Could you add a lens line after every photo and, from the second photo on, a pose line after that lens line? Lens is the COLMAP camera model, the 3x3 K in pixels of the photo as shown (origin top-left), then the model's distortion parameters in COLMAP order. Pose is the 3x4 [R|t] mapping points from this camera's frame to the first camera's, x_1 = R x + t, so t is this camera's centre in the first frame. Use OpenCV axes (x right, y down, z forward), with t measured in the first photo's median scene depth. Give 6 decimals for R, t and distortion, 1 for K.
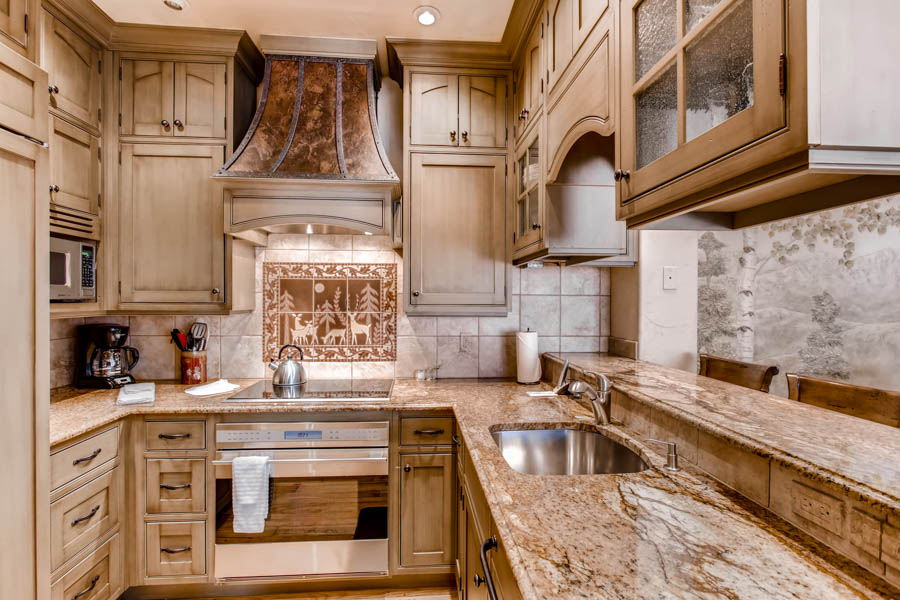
lens RADIAL K [[446.3, 0, 449.9], [0, 446.3, 301.2], [0, 0, 1]] dist [-0.003210, -0.000105]
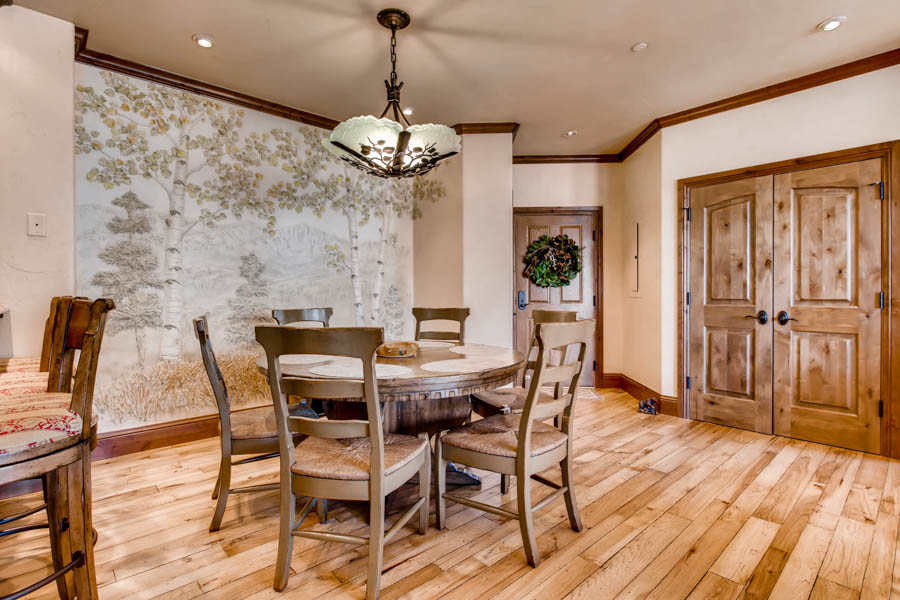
lens RADIAL K [[446.3, 0, 450.2], [0, 446.3, 296.1], [0, 0, 1]] dist [-0.003210, -0.000105]
pose [[0.784070, -0.012470, 0.620547, 0.501524], [0.005506, 0.999899, 0.013136, 0.087015], [-0.620648, -0.006883, 0.784059, -0.341615]]
